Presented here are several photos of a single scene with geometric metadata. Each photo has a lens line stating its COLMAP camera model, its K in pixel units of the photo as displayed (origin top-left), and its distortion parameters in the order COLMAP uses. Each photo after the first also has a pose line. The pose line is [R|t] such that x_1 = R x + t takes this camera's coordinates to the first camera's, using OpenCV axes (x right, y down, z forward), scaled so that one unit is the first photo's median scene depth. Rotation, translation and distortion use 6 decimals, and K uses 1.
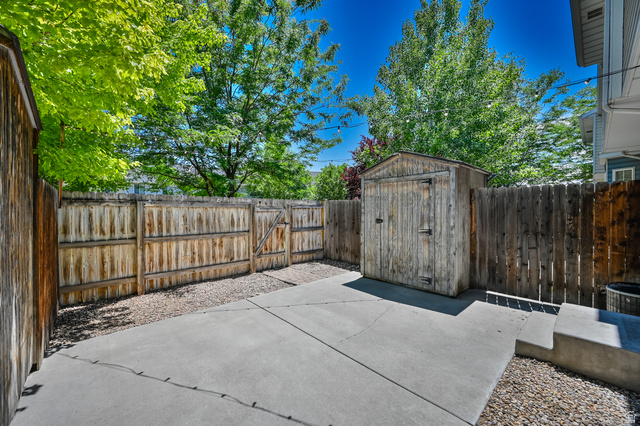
lens RADIAL K [[256.6, 0, 316.9], [0, 256.6, 212.6], [0, 0, 1]] dist [0.003109, -0.000700]
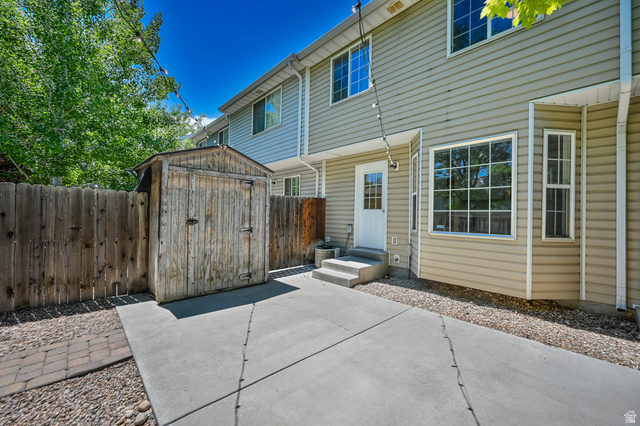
lens RADIAL K [[256.6, 0, 316.8], [0, 256.6, 213.3], [0, 0, 1]] dist [0.003109, -0.000700]
pose [[-0.001887, 0.003890, 0.999991, -0.637142], [-0.004711, 0.999981, -0.003899, 0.009079], [-0.999987, -0.004718, -0.001869, 0.722156]]
